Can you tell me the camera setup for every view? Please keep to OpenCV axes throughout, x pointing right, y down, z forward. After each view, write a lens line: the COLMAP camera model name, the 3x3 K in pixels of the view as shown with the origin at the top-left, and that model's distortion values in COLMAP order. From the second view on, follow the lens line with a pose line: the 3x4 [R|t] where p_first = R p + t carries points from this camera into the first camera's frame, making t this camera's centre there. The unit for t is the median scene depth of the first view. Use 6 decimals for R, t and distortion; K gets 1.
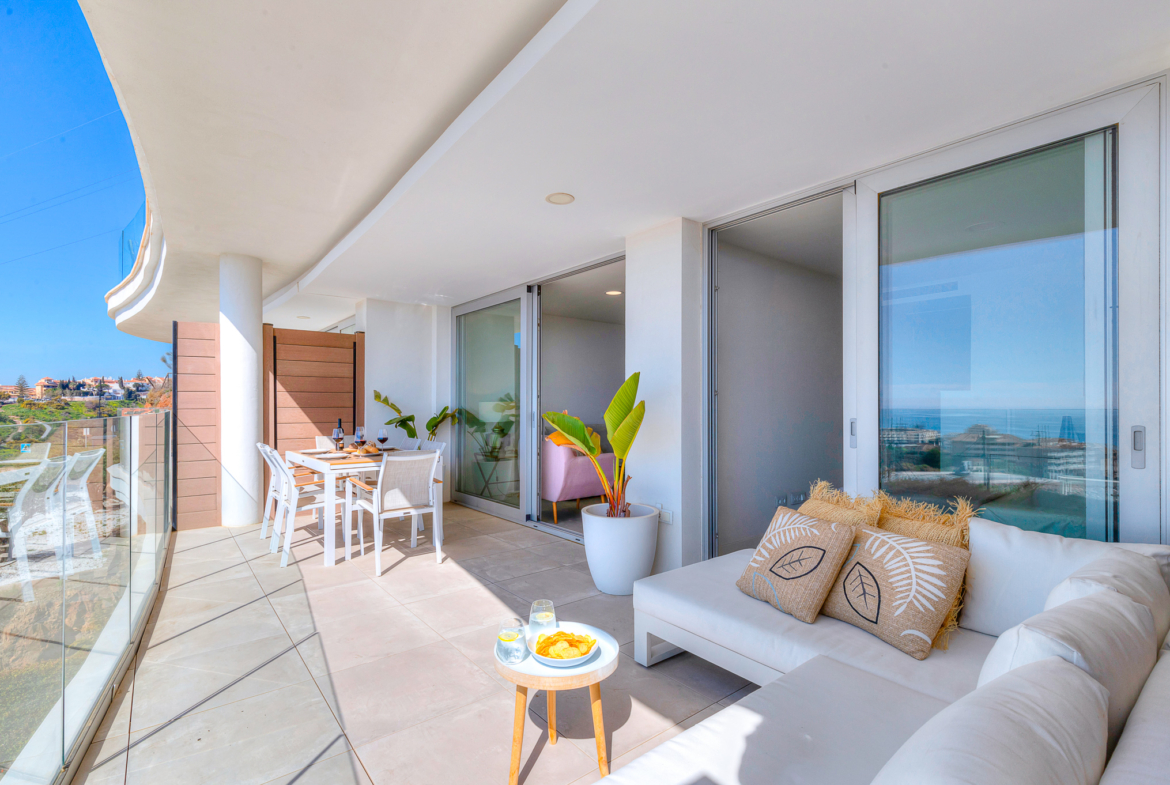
lens RADIAL K [[538.0, 0, 583.0], [0, 538.0, 402.8], [0, 0, 1]] dist [0.002248, -0.000448]
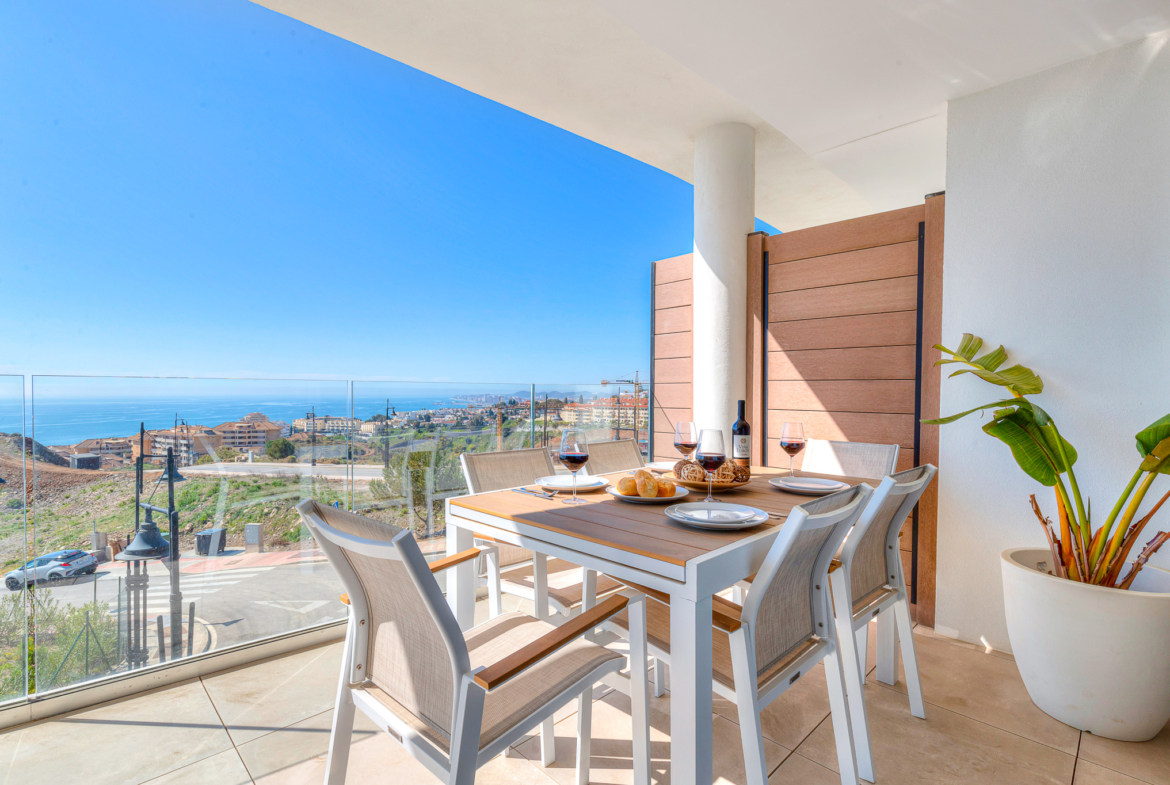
lens RADIAL K [[547.2, 0, 582.6], [0, 547.2, 402.1], [0, 0, 1]] dist [0.003714, 0.000202]
pose [[0.107767, 0.018151, -0.994011, -0.029186], [-0.002692, 0.999835, 0.017965, 0.021078], [0.994173, 0.000740, 0.107798, 0.751503]]
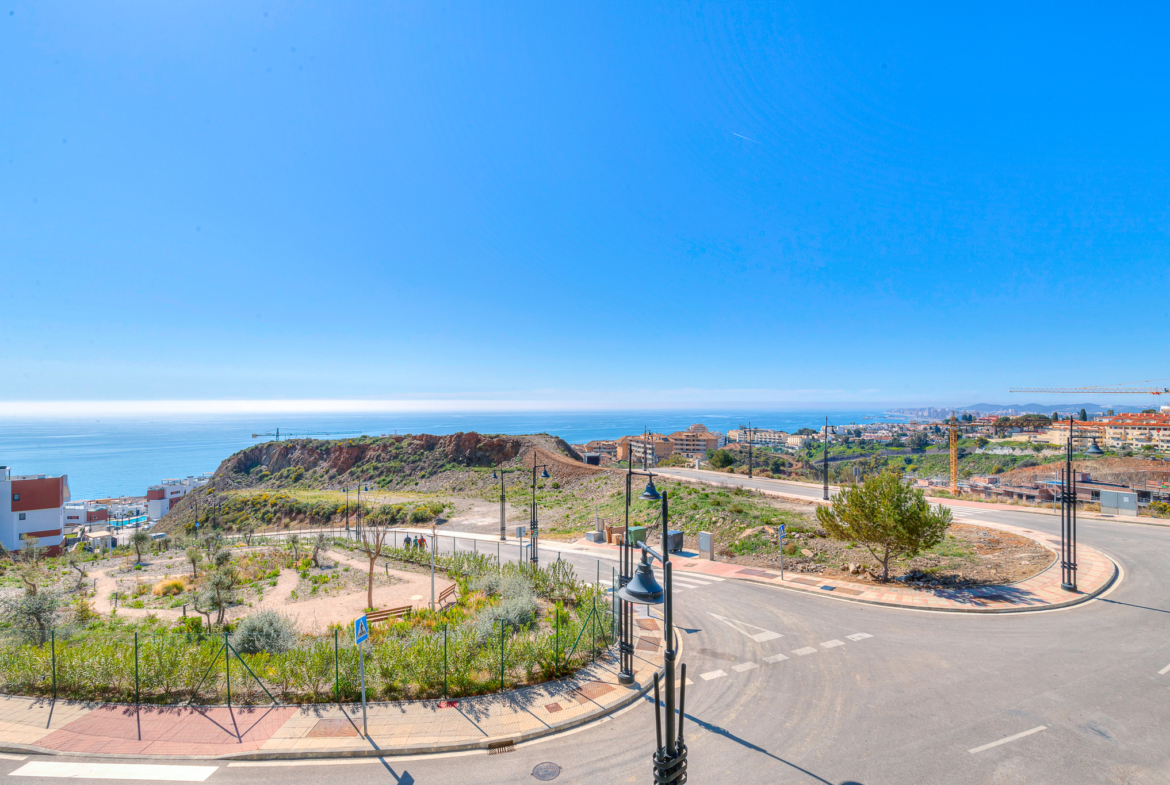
lens RADIAL K [[531.1, 0, 585.7], [0, 531.1, 402.5], [0, 0, 1]] dist [0.002631, -0.000191]
pose [[-0.596119, -0.003527, -0.802889, -0.375842], [0.002956, 0.999974, -0.006588, -0.037841], [0.802891, -0.006300, -0.596093, 0.479996]]
